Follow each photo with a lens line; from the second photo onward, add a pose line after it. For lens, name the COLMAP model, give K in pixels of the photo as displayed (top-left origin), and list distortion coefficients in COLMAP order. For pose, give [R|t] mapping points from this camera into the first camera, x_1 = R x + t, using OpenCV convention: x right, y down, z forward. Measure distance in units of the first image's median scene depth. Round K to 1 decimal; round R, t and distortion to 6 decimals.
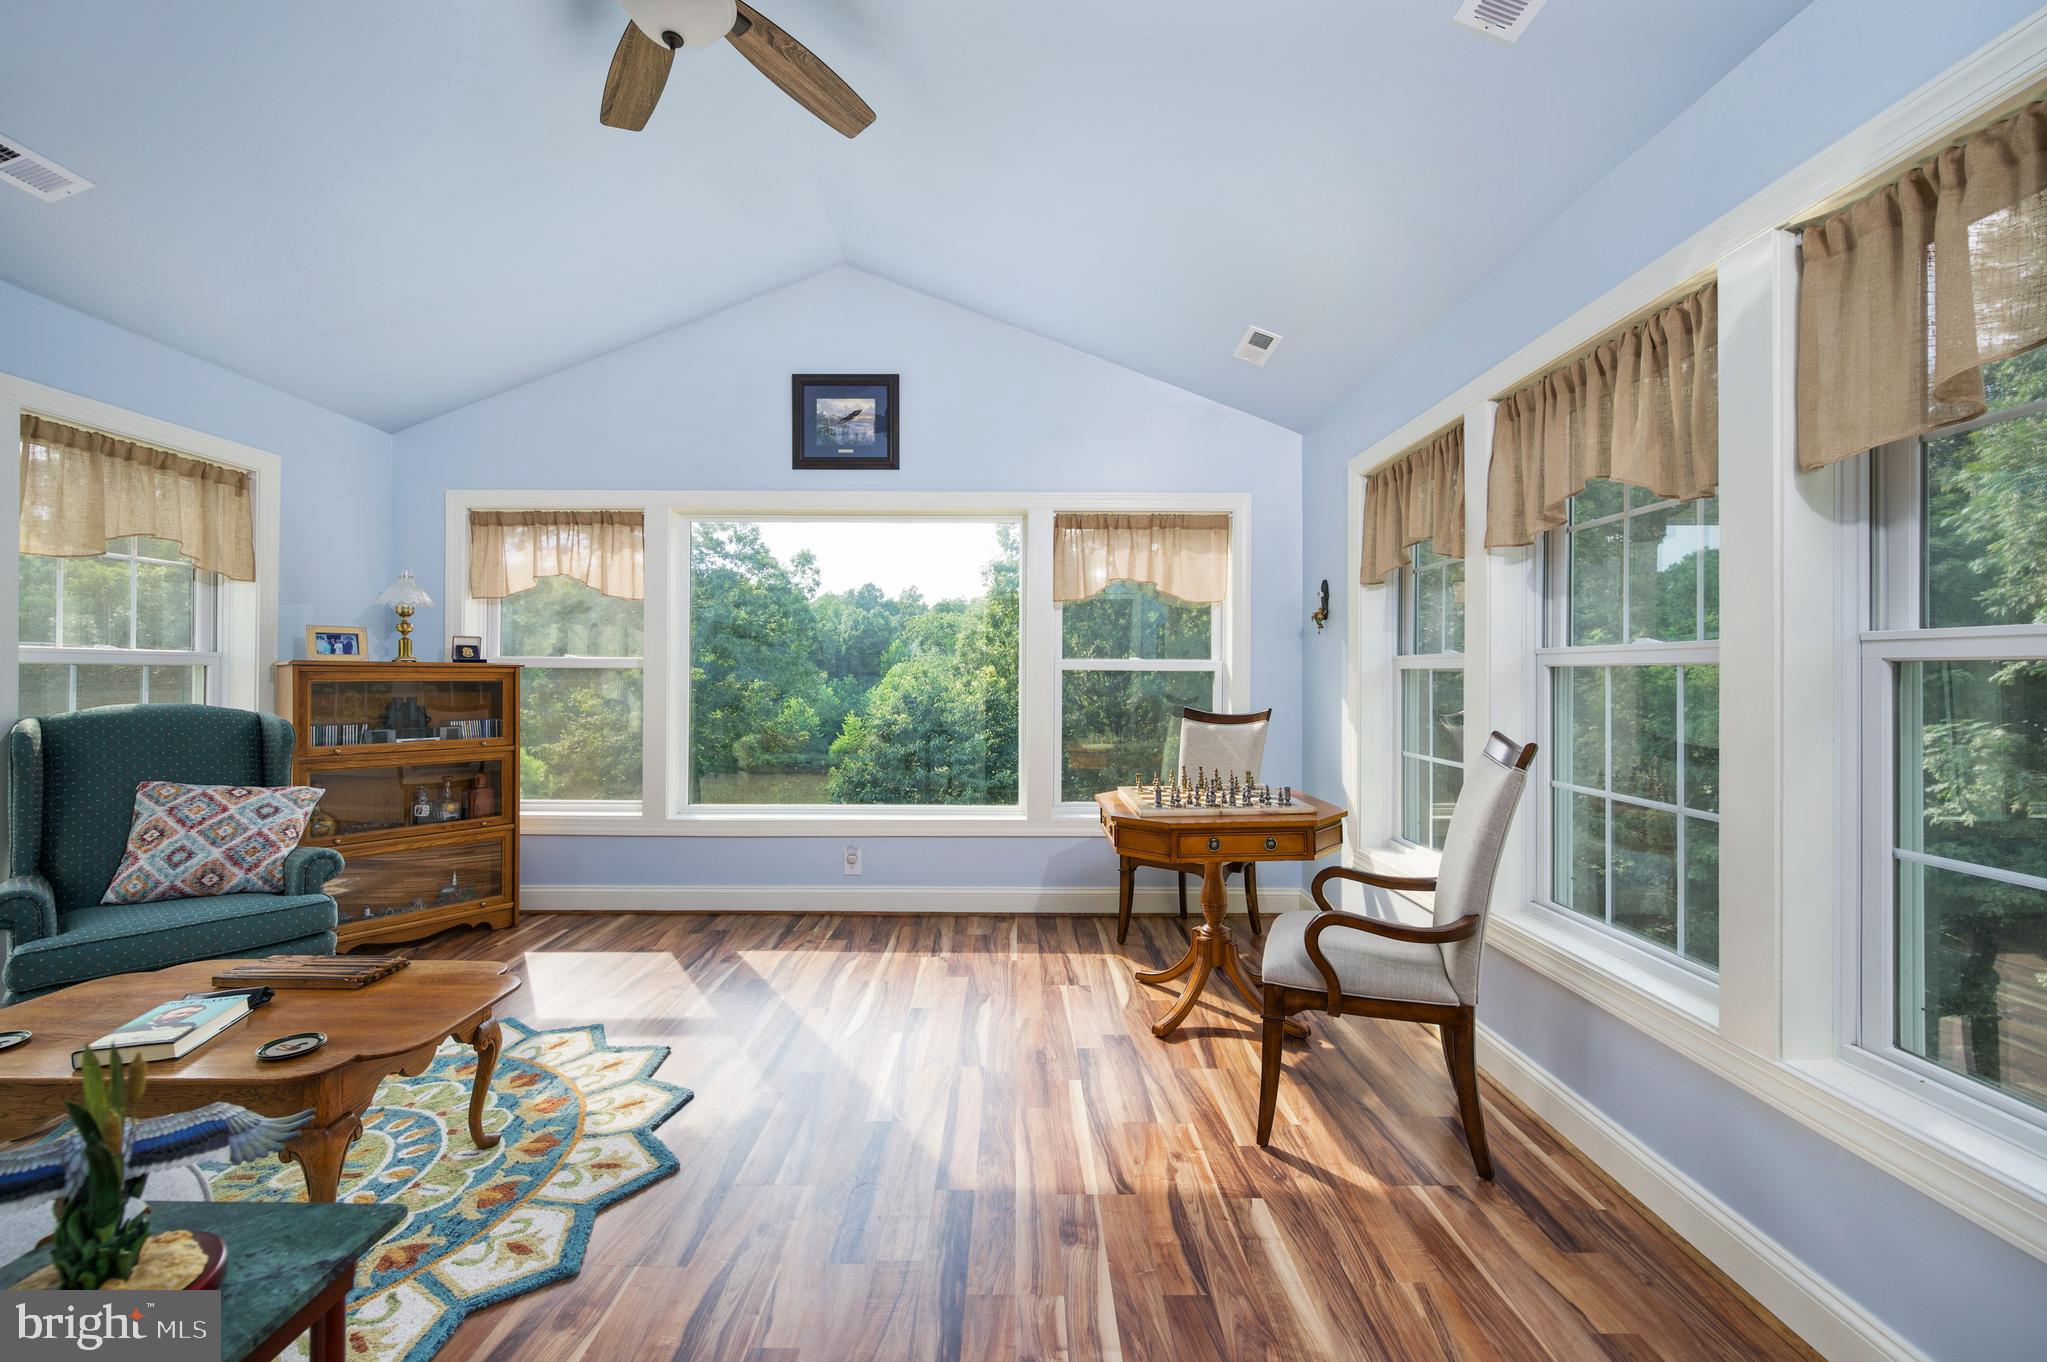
lens RADIAL K [[804.5, 0, 1006.6], [0, 804.5, 672.2], [0, 0, 1]] dist [-0.000129, 0.000083]
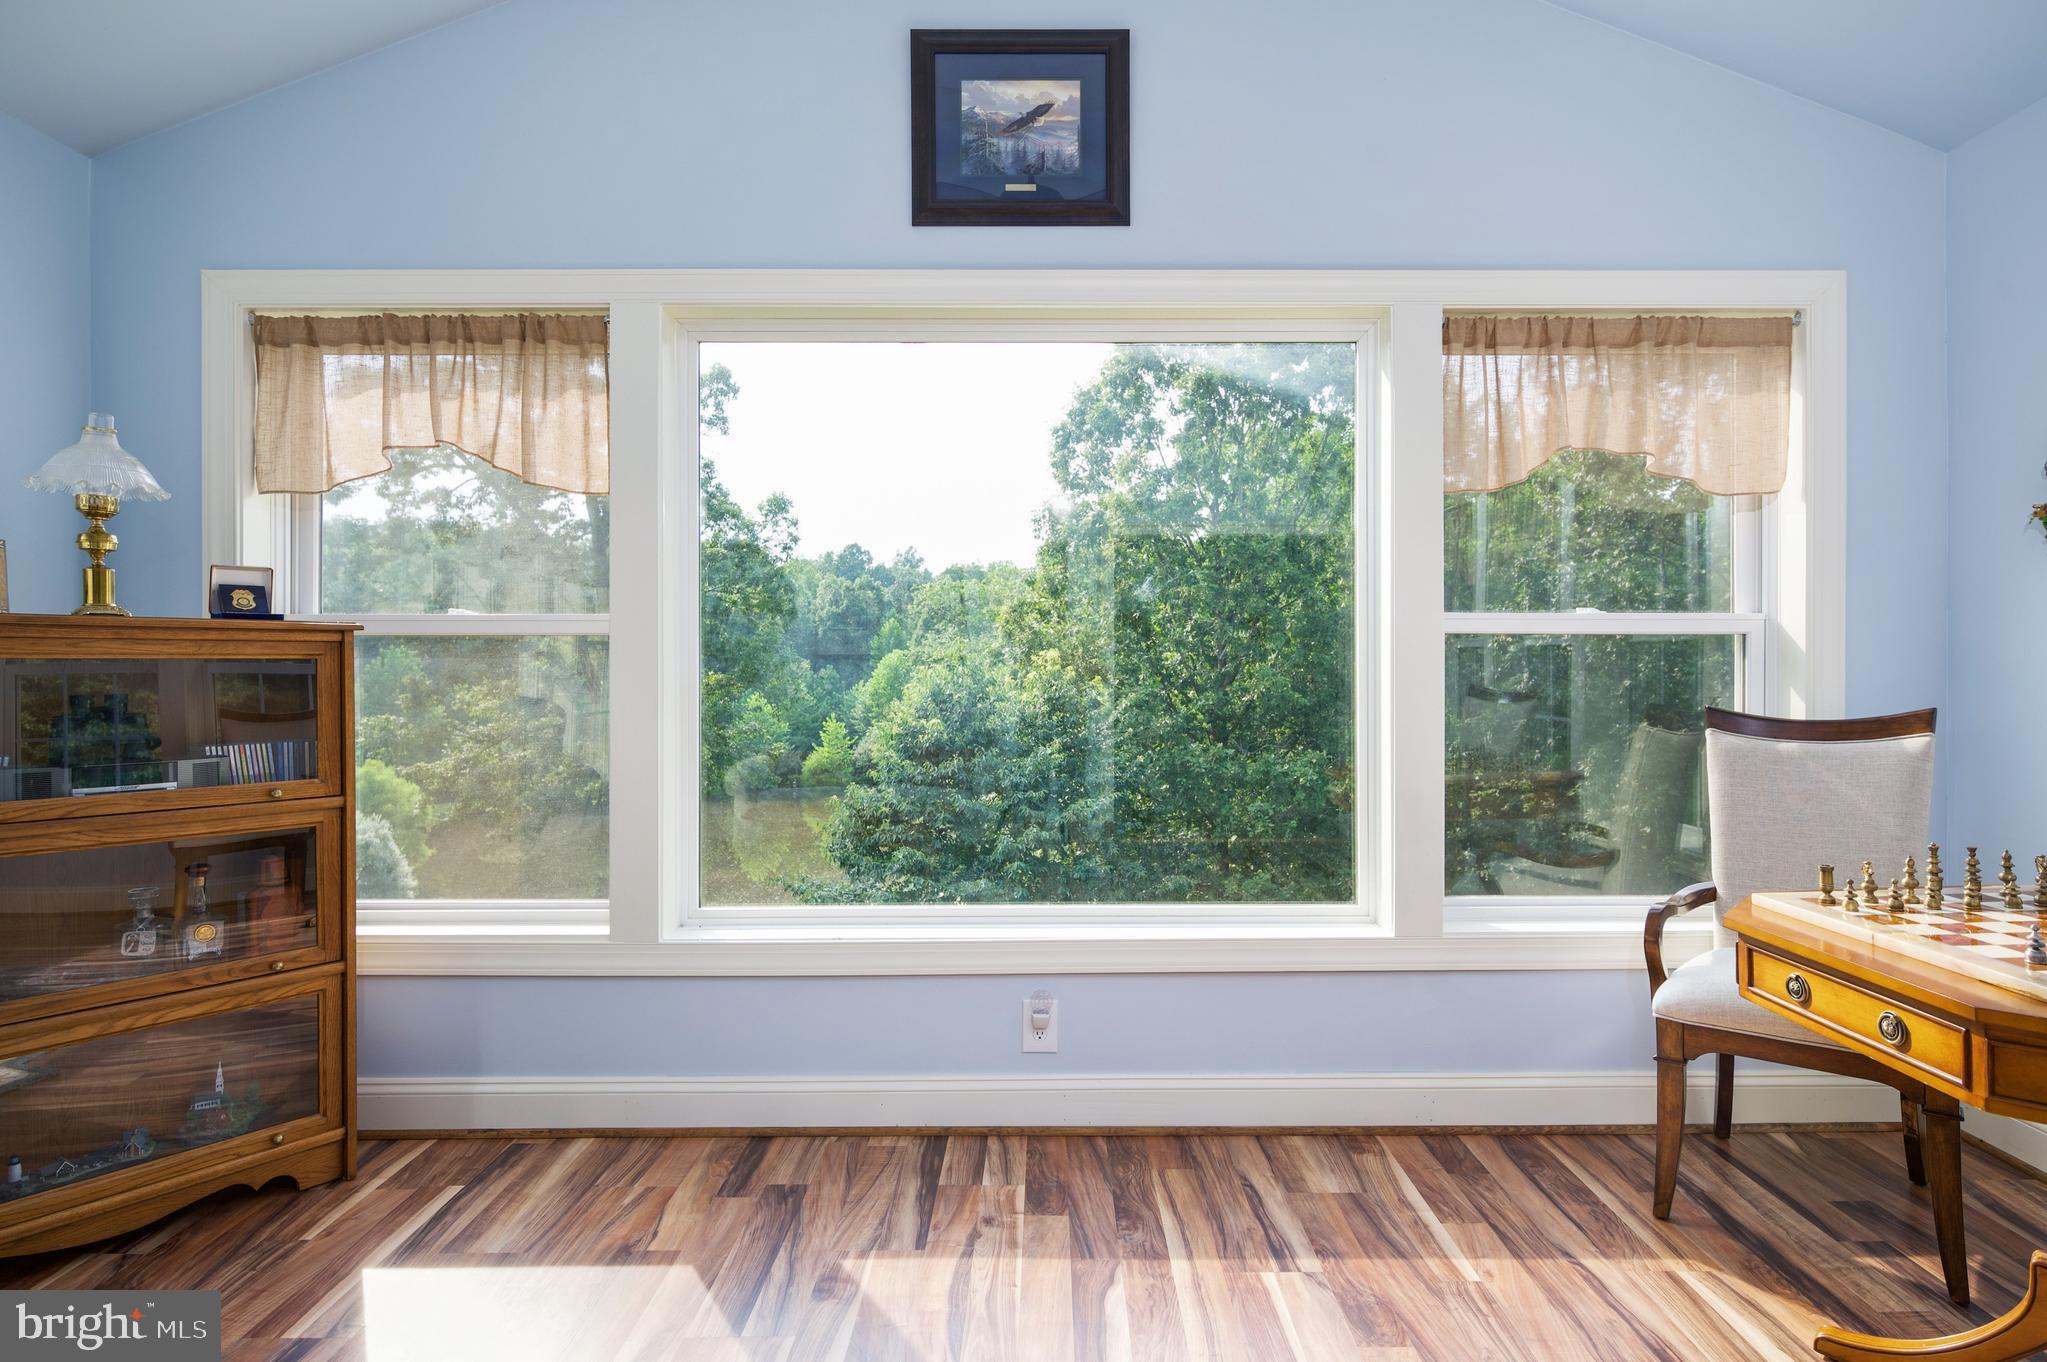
lens RADIAL K [[1065.5, 0, 1038.5], [0, 1065.5, 665.8], [0, 0, 1]] dist [-0.000193, 0.000132]
pose [[0.999972, -0.006011, 0.004345, -0.204731], [0.005993, 0.999973, 0.004174, 0.014487], [-0.004369, -0.004148, 0.999982, 0.370432]]
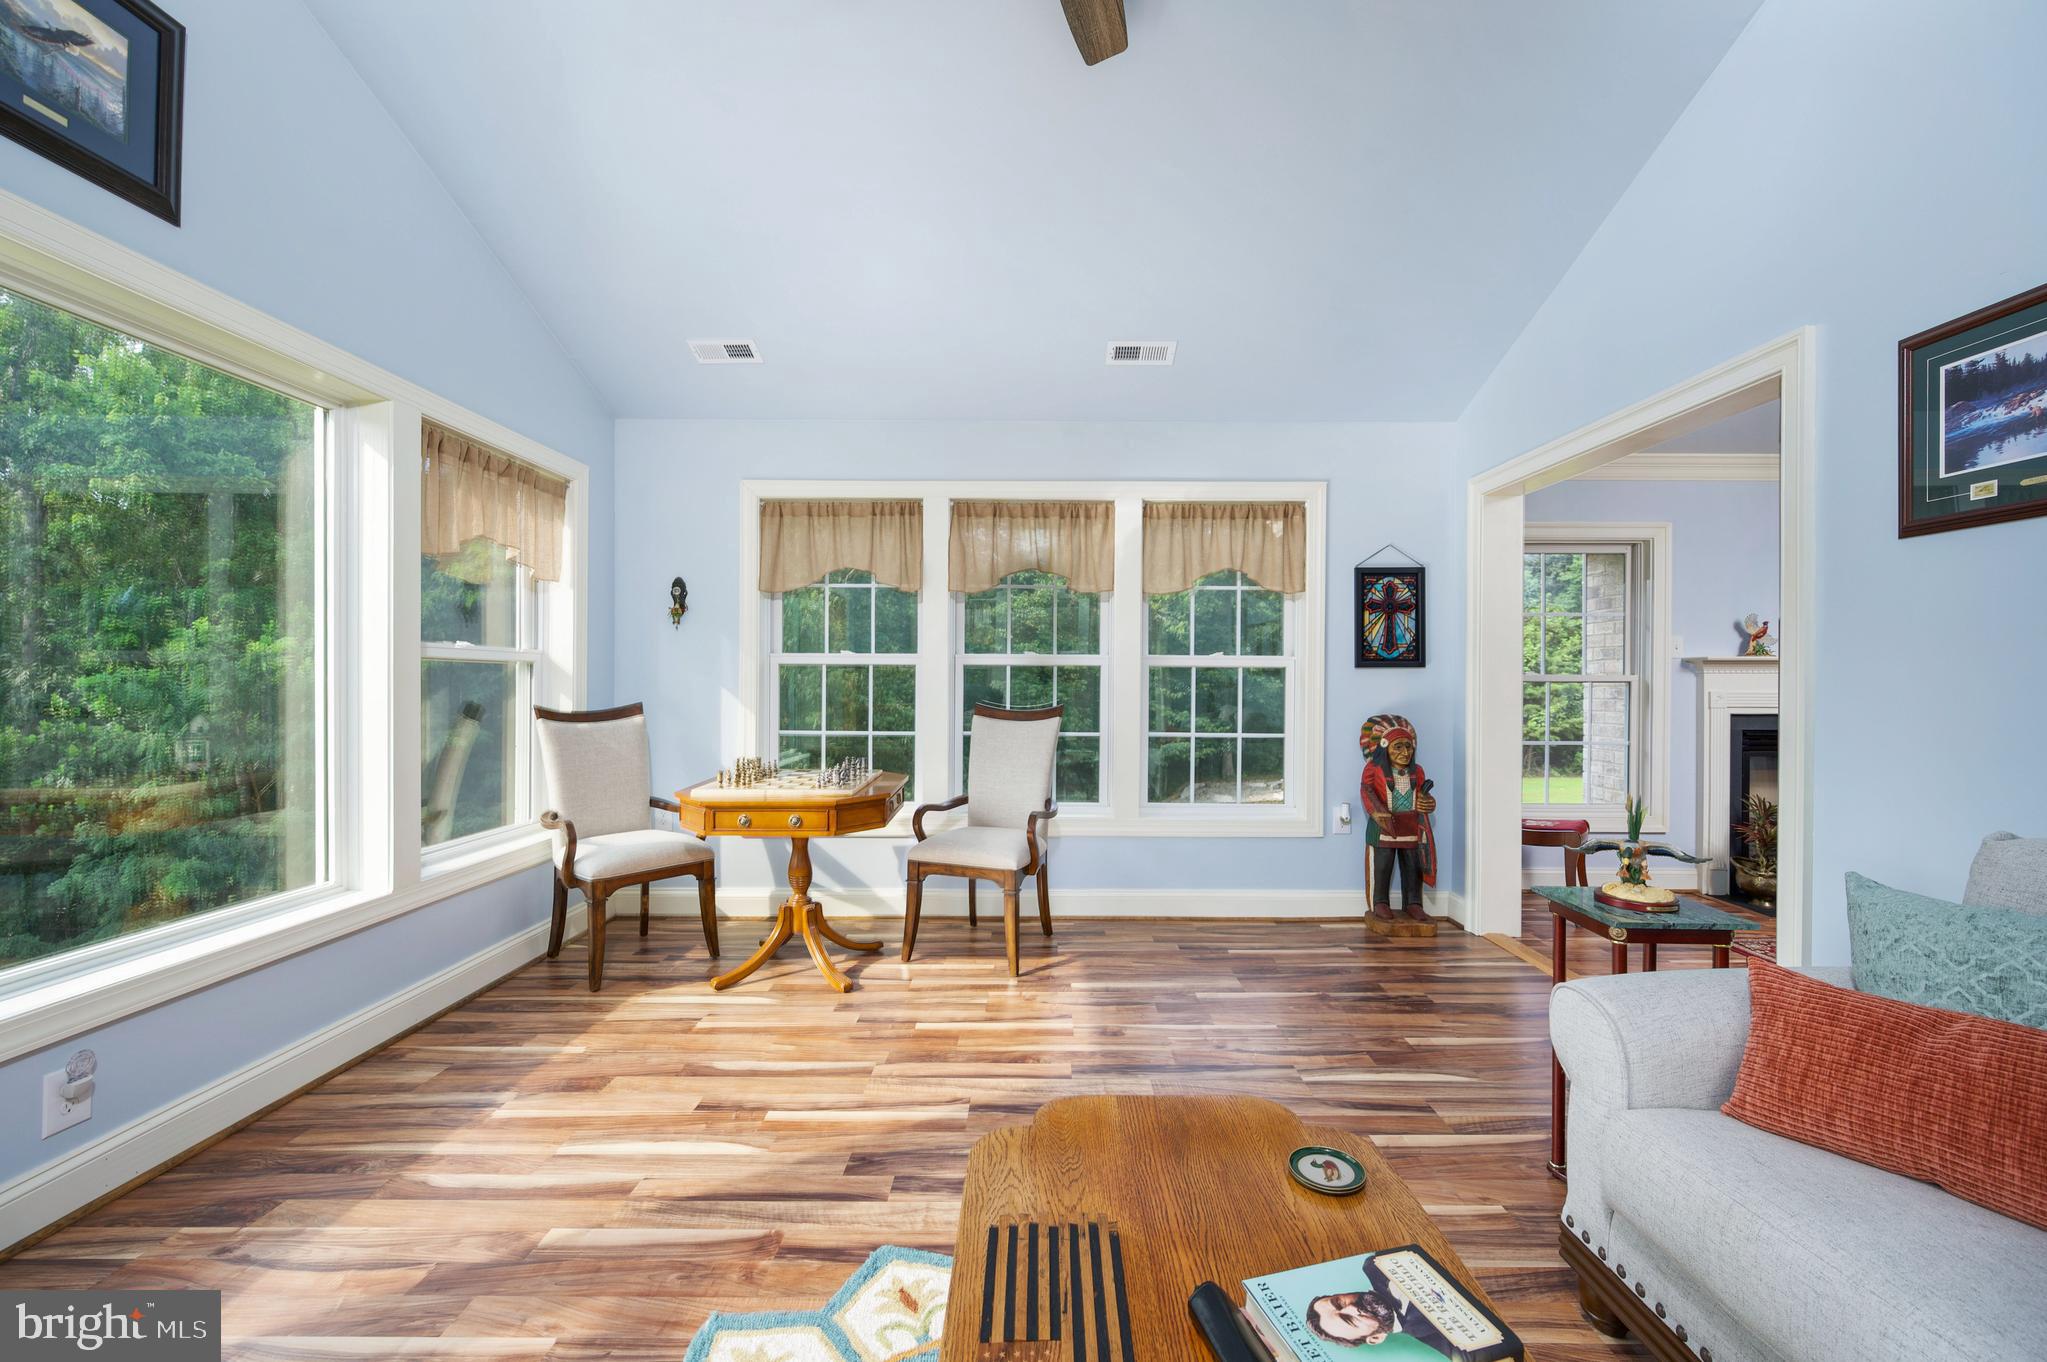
lens RADIAL K [[819.0, 0, 1052.9], [0, 819.0, 683.0], [0, 0, 1]] dist [-0.000442, -0.000110]
pose [[-0.012800, -0.008795, 0.999879, -0.662696], [-0.012387, 0.999886, 0.008636, 0.007732], [-0.999841, -0.012275, -0.012907, 0.515451]]
